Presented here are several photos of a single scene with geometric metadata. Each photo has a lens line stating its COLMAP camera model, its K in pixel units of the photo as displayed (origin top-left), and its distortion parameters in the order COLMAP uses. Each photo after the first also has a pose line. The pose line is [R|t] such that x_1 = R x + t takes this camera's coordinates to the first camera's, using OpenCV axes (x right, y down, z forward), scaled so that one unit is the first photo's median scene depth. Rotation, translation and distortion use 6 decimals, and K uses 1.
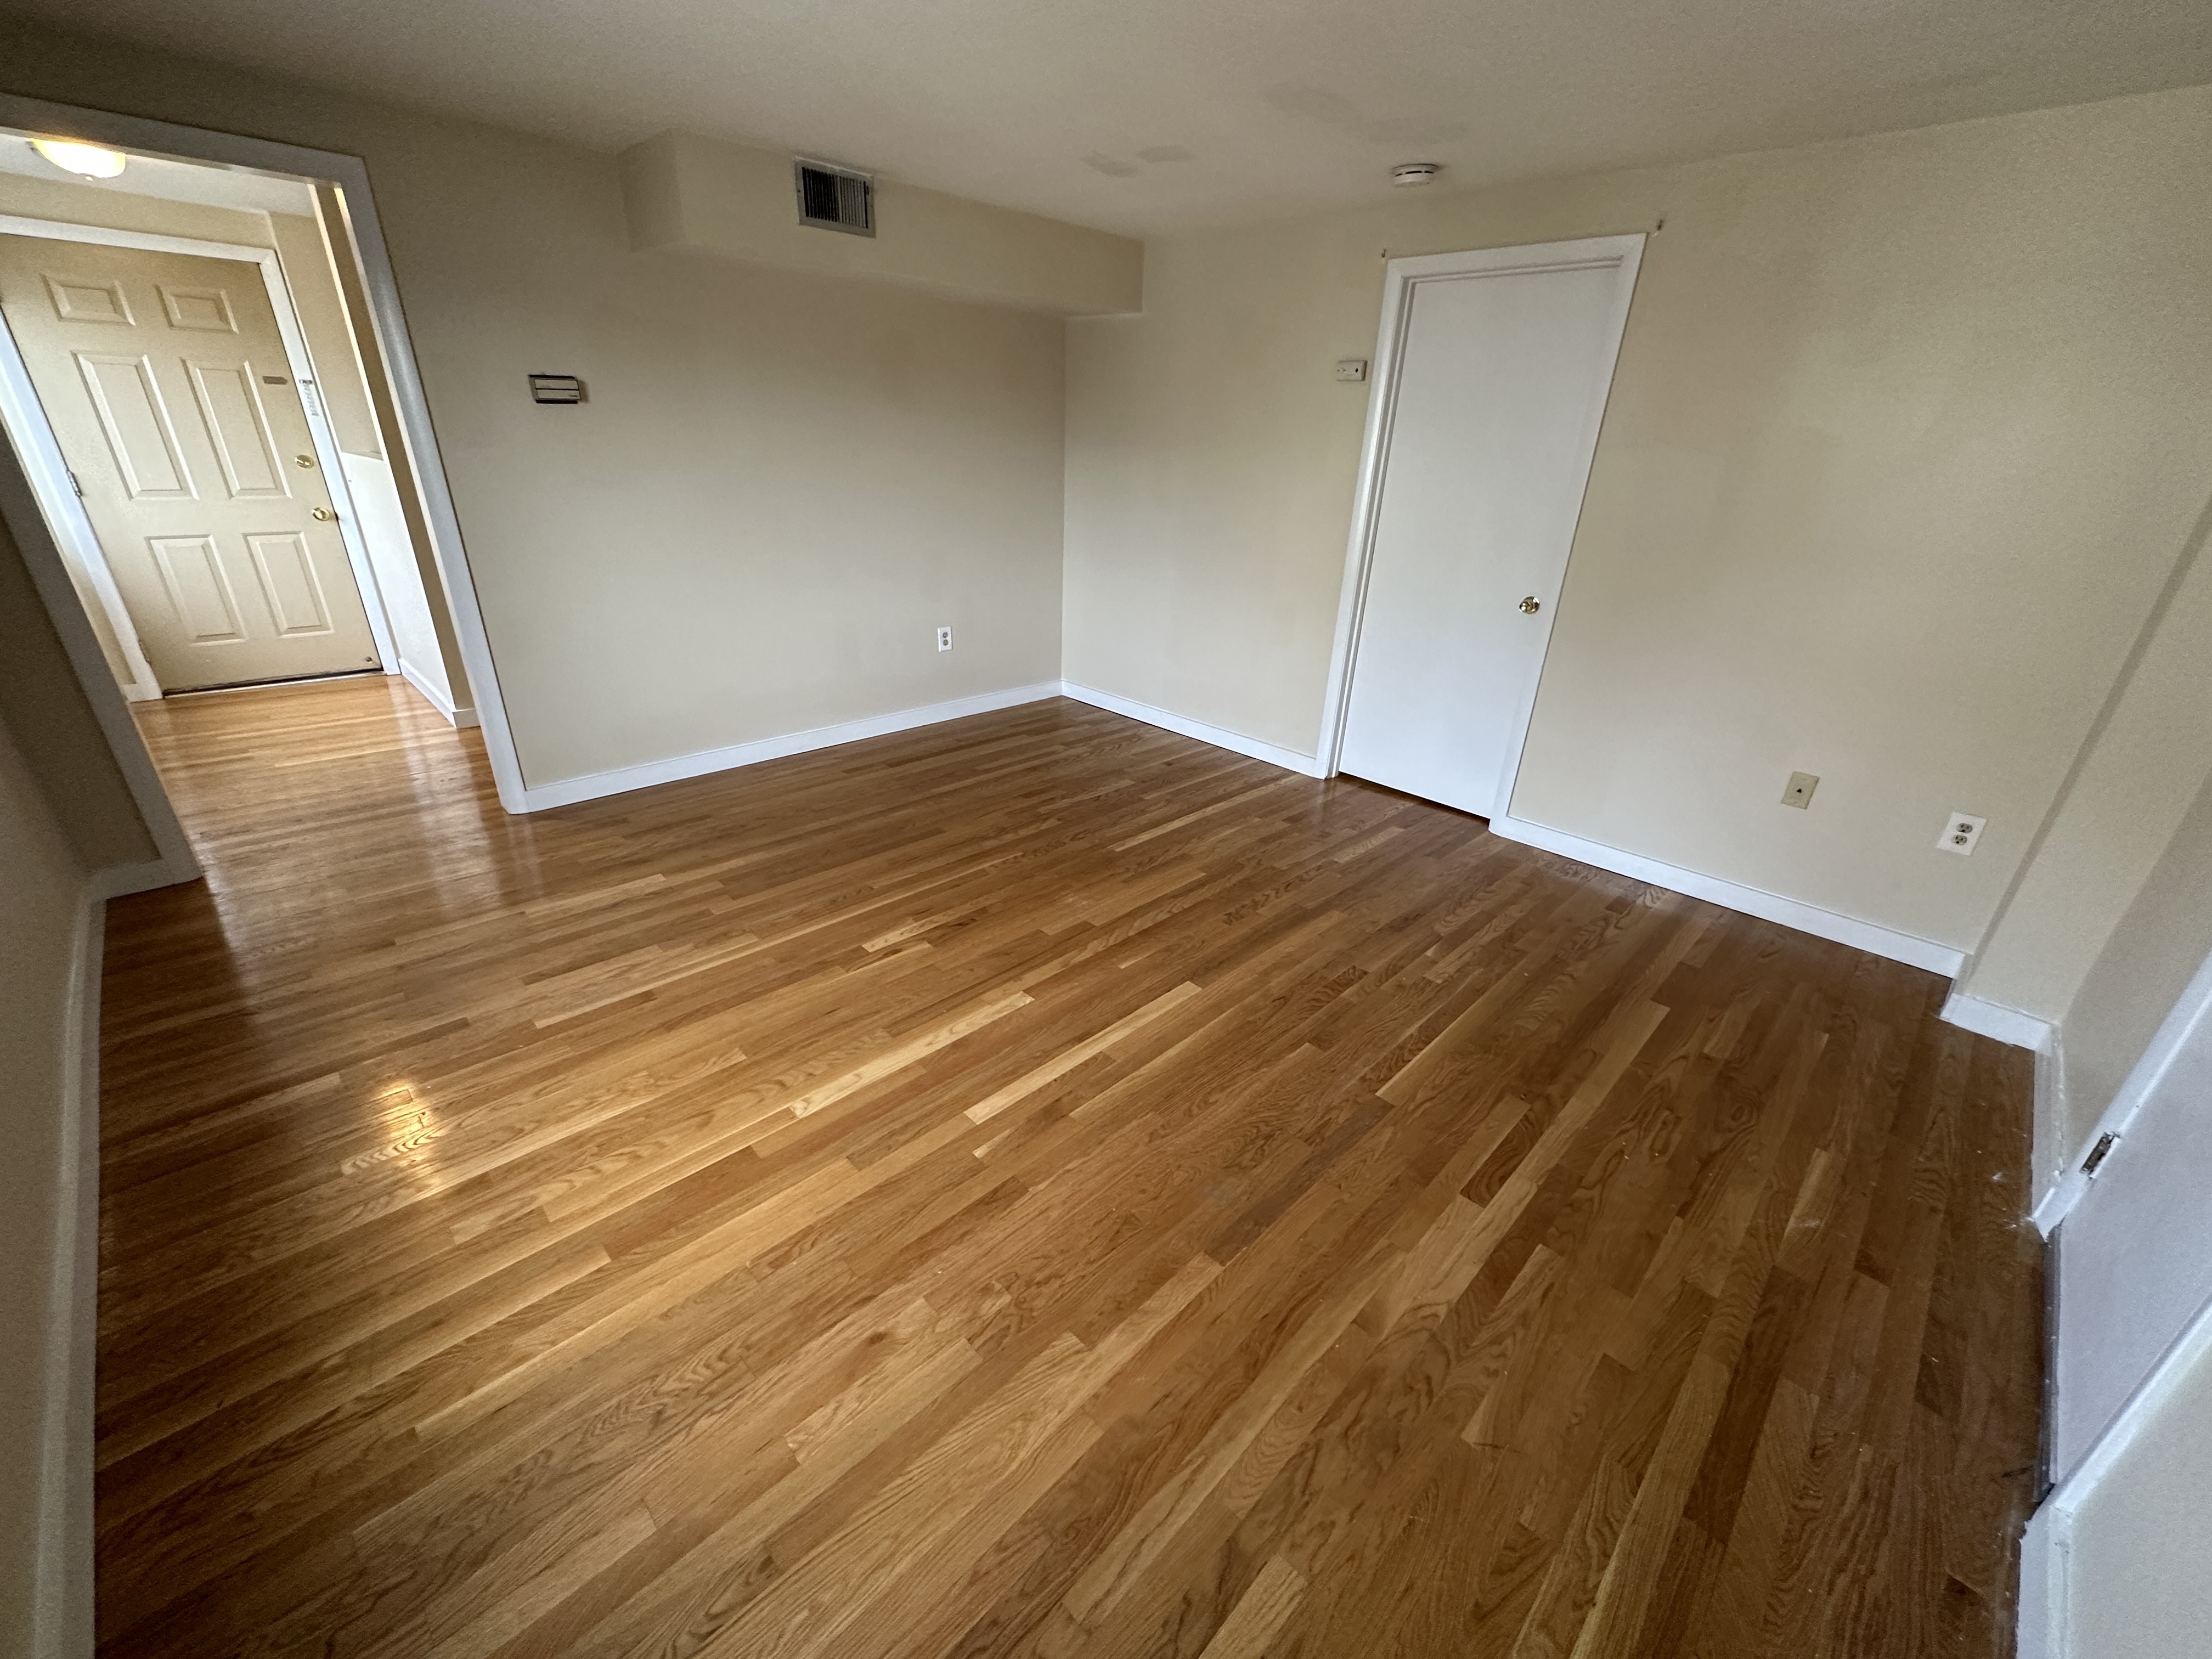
lens RADIAL K [[879.7, 0, 1106.2], [0, 879.7, 824.0], [0, 0, 1]] dist [-0.000790, -0.000034]
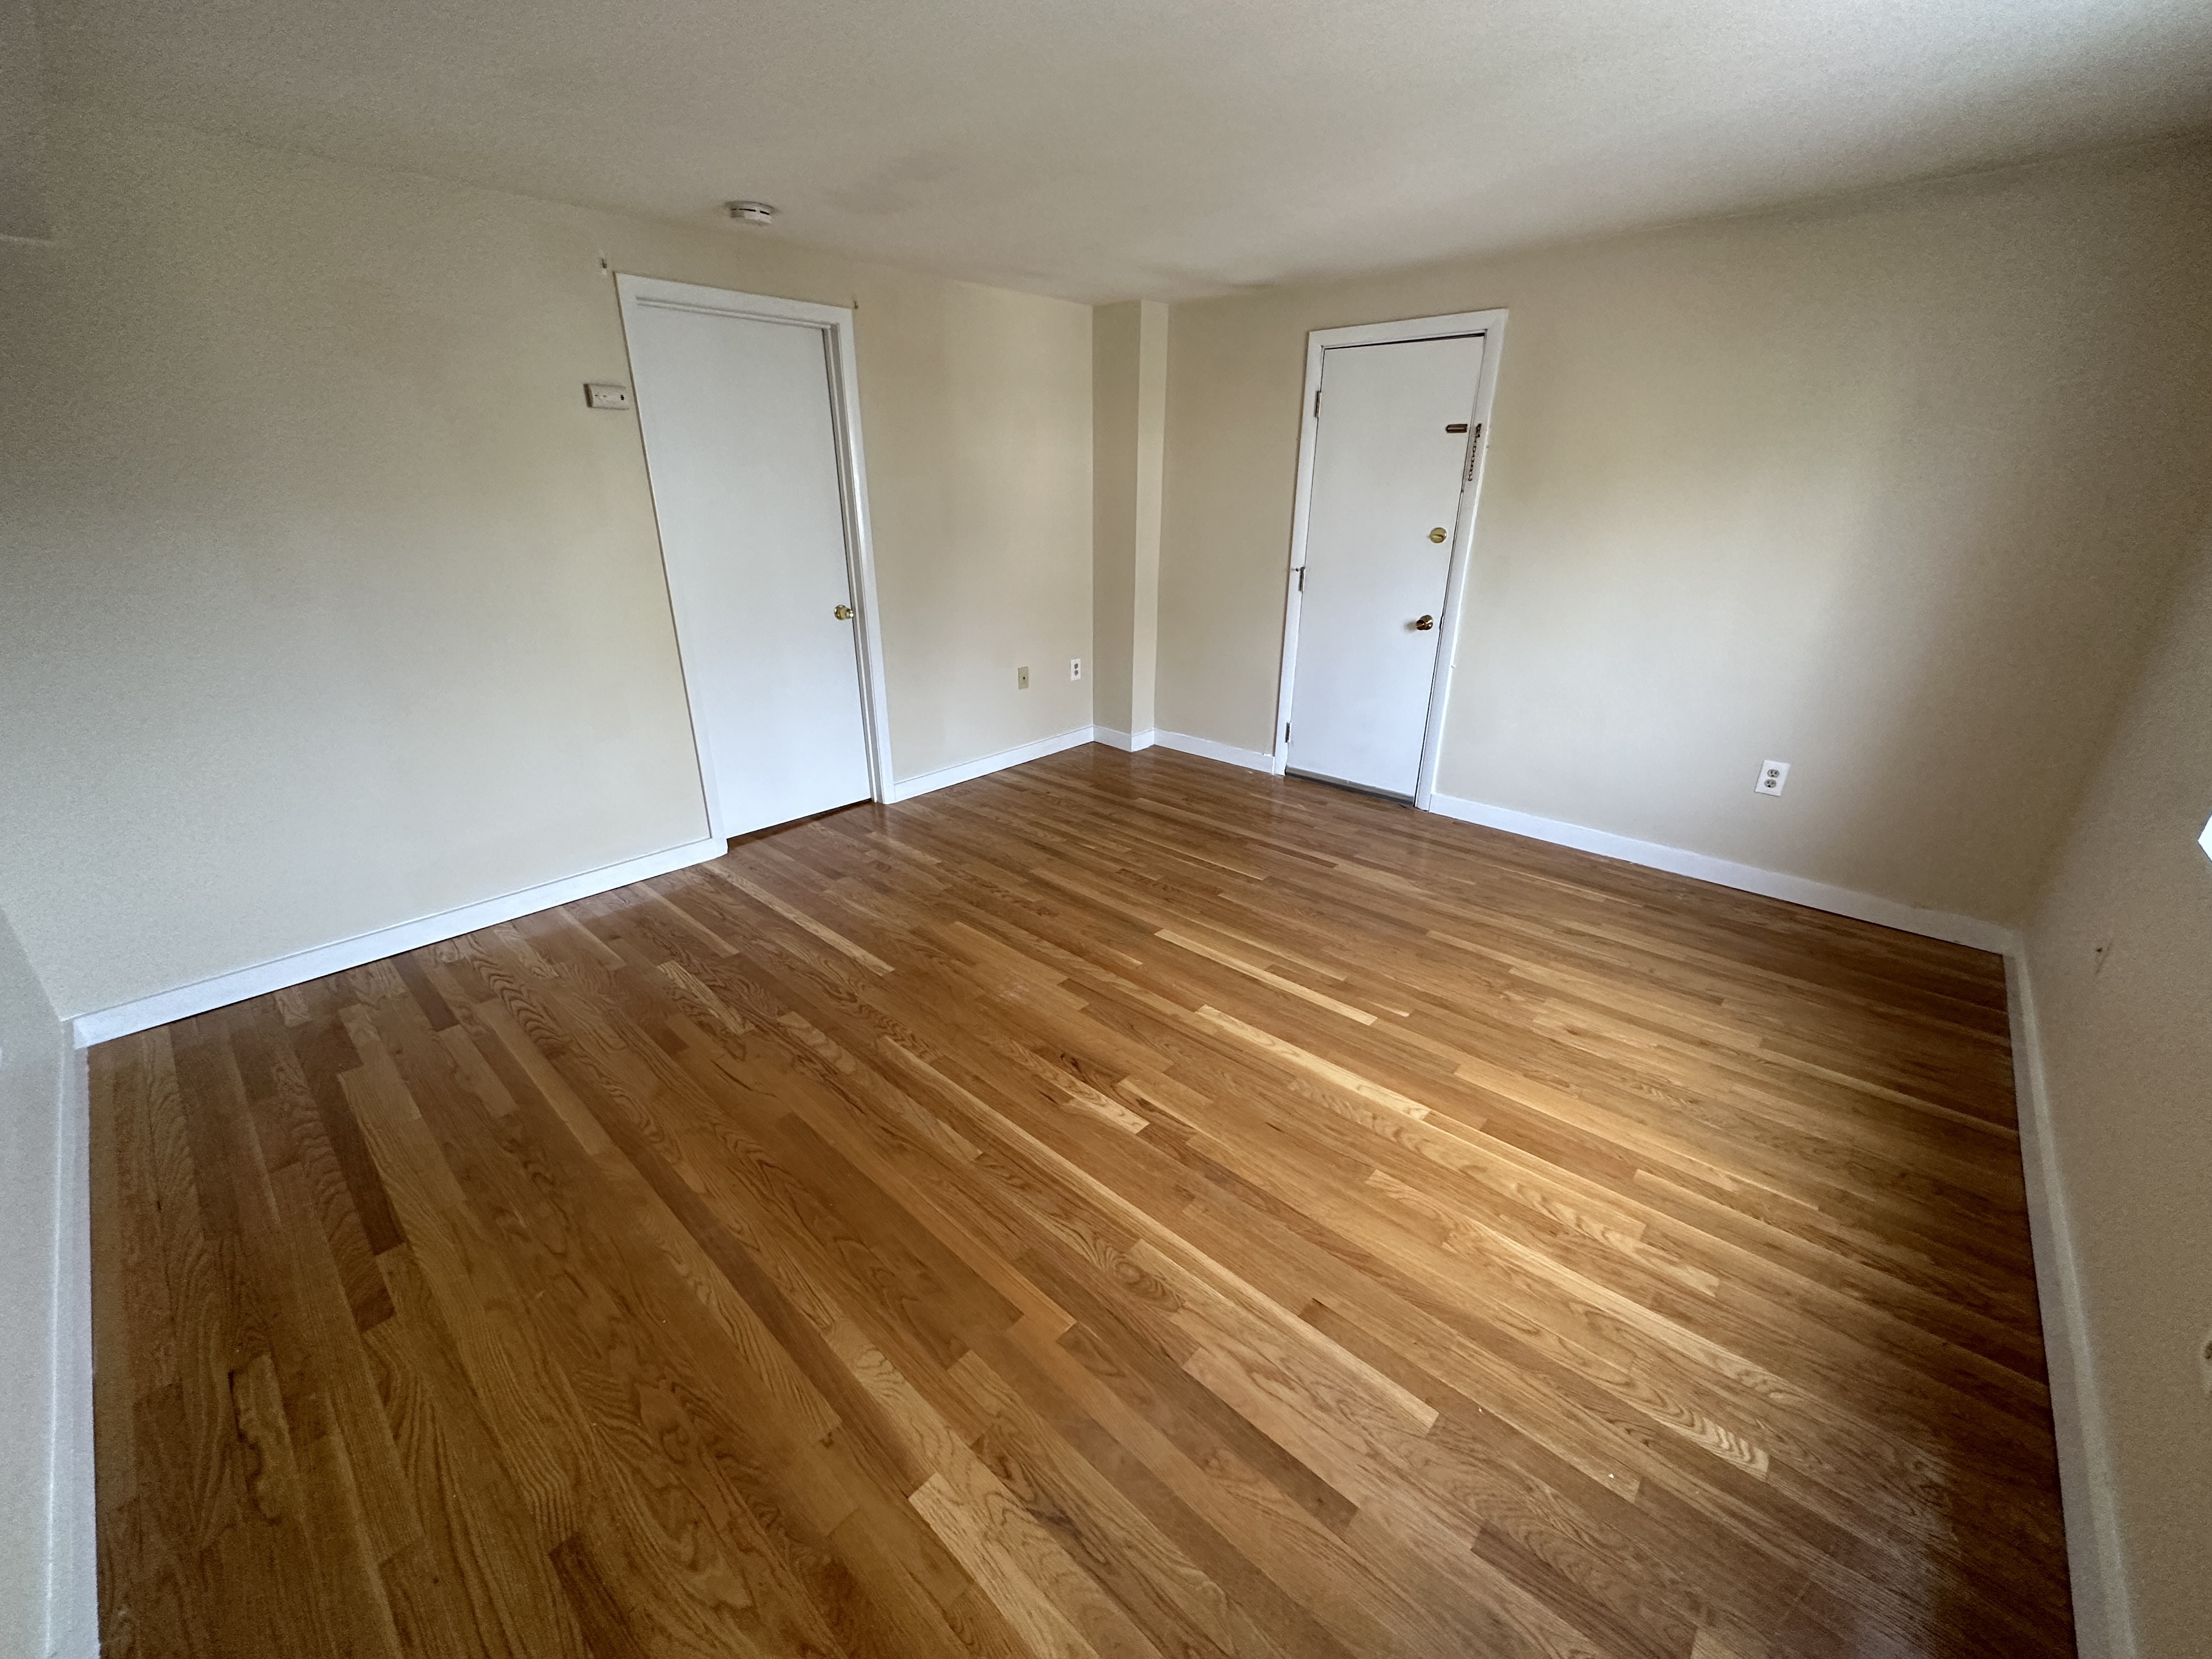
lens RADIAL K [[879.7, 0, 1108.8], [0, 879.7, 831.3], [0, 0, 1]] dist [-0.000790, -0.000034]
pose [[-0.048915, -0.407359, 0.911957, -0.886959], [0.402882, 0.827430, 0.391211, -0.405867], [-0.913944, 0.386547, 0.123644, 0.819735]]
